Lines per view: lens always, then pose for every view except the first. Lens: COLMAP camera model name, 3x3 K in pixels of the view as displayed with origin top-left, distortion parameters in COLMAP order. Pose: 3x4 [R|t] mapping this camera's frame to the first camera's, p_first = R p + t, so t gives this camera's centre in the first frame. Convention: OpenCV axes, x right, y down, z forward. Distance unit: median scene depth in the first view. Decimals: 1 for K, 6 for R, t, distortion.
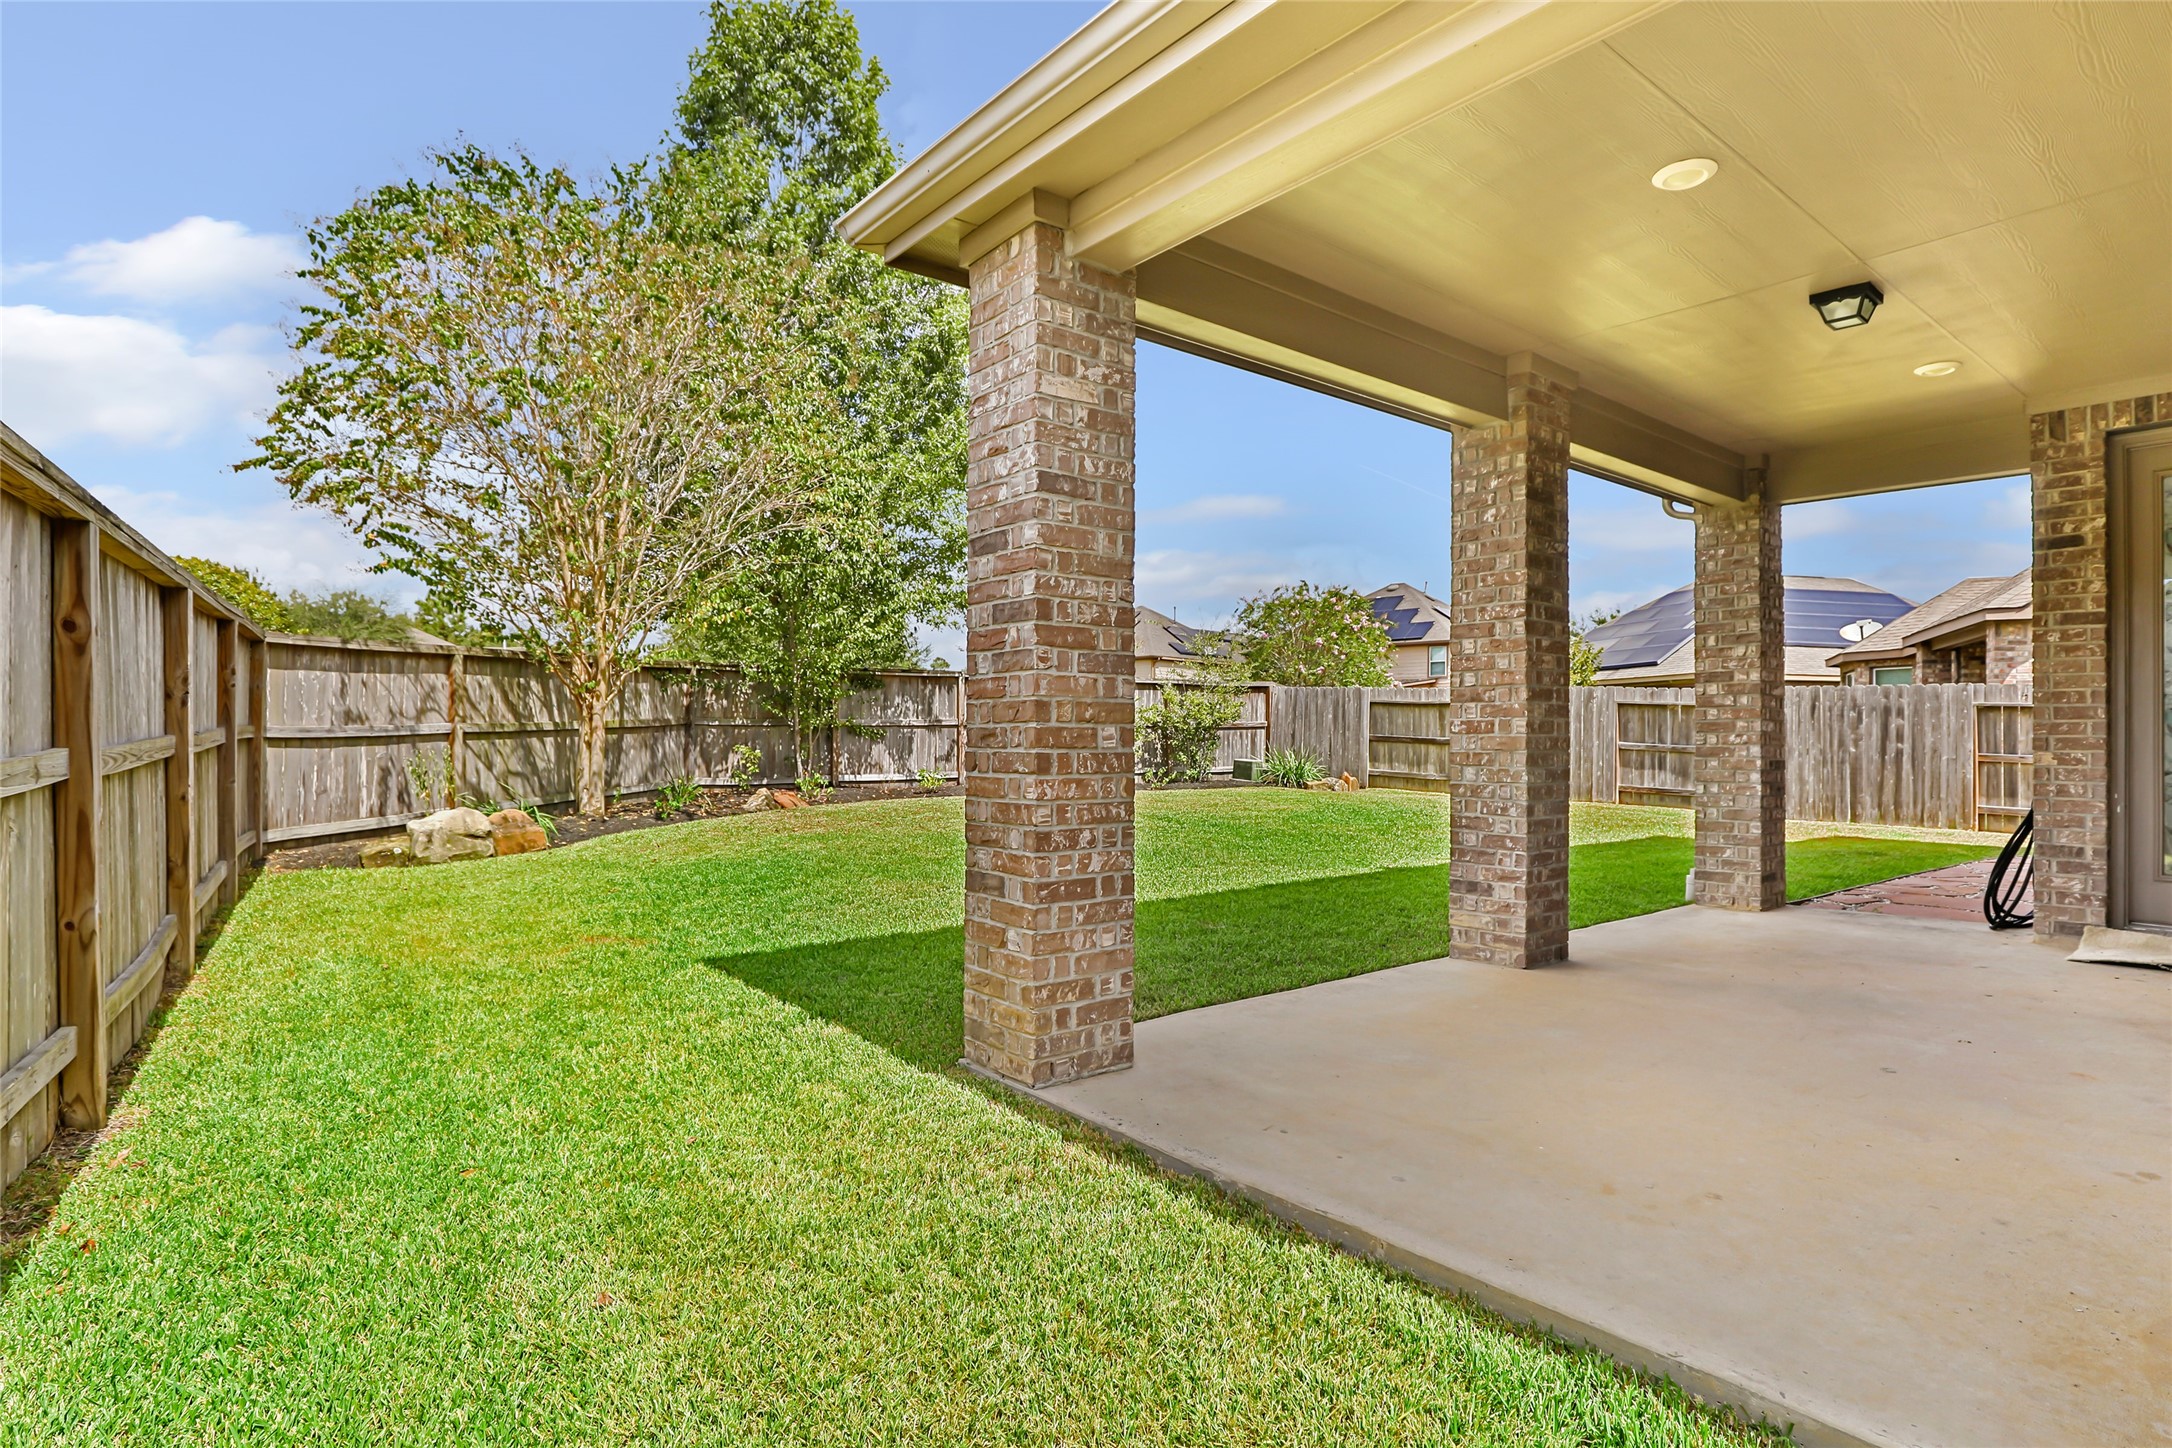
lens RADIAL K [[1094.5, 0, 1101.1], [0, 1094.5, 730.0], [0, 0, 1]] dist [-0.021050, 0.000112]
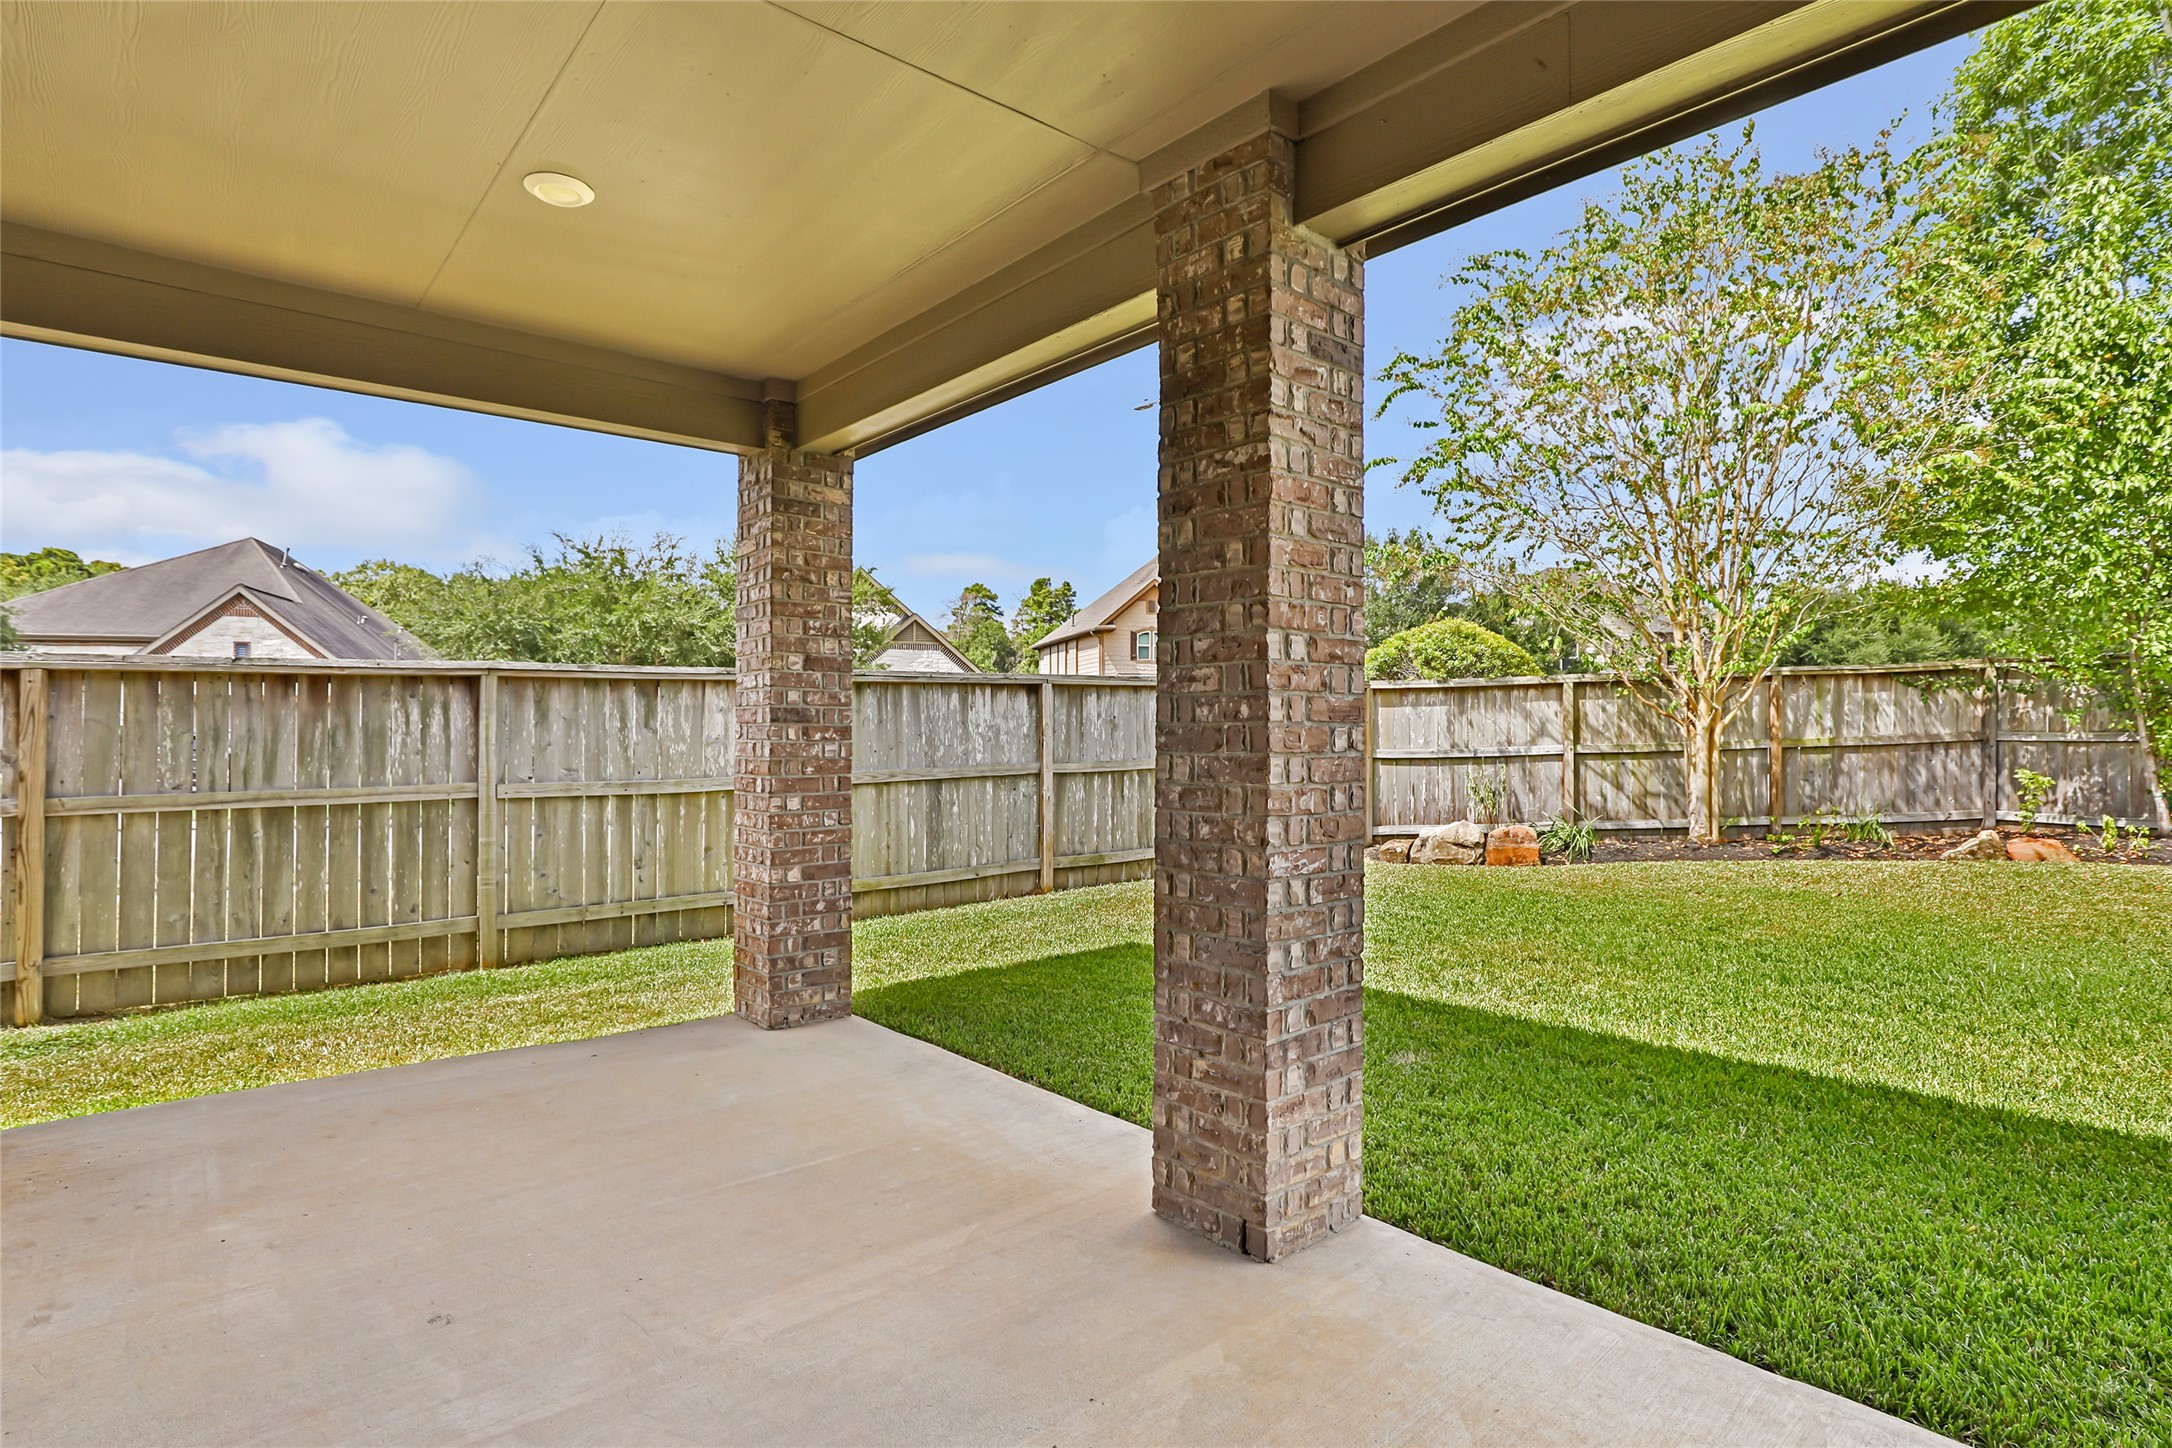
lens RADIAL K [[1094.5, 0, 1090.5], [0, 1094.5, 724.9], [0, 0, 1]] dist [-0.021050, 0.000112]
pose [[0.037383, -0.012757, -0.999220, 0.371420], [0.009766, 0.999875, -0.012400, -0.013437], [0.999253, -0.009294, 0.037503, 0.357896]]
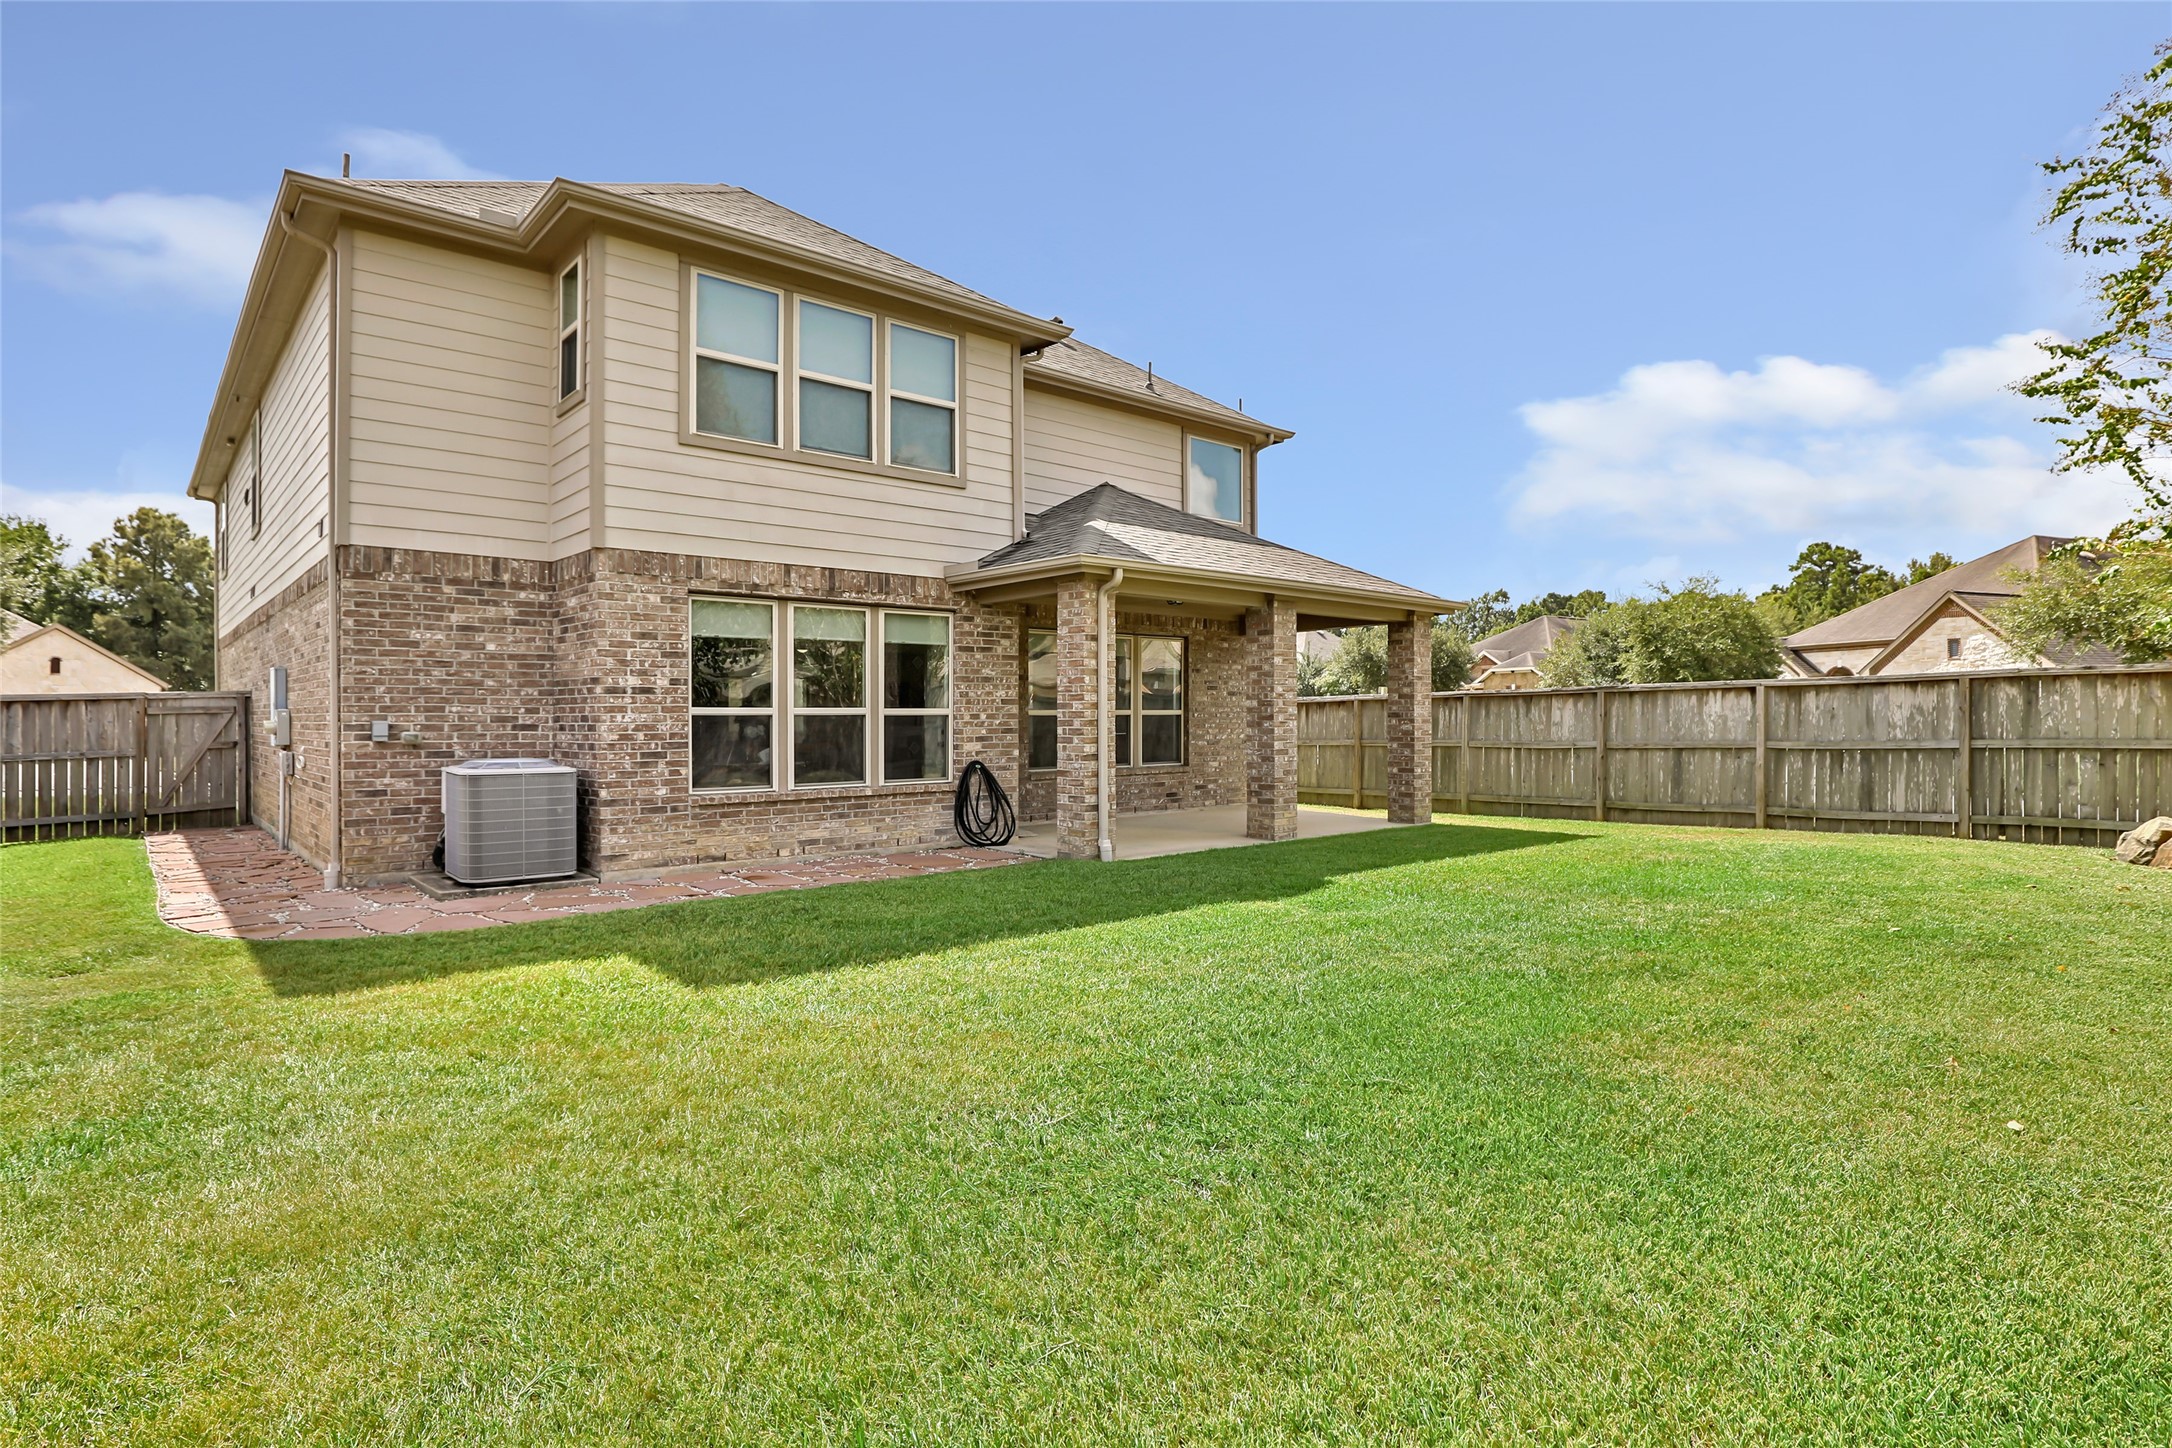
lens RADIAL K [[1094.5, 0, 1069.0], [0, 1094.5, 725.7], [0, 0, 1]] dist [-0.021050, 0.000112]
pose [[-0.999327, -0.001990, -0.036622, 0.353952], [-0.001988, 0.999998, -0.000090, -0.010981], [0.036622, -0.000017, -0.999329, 1.357256]]
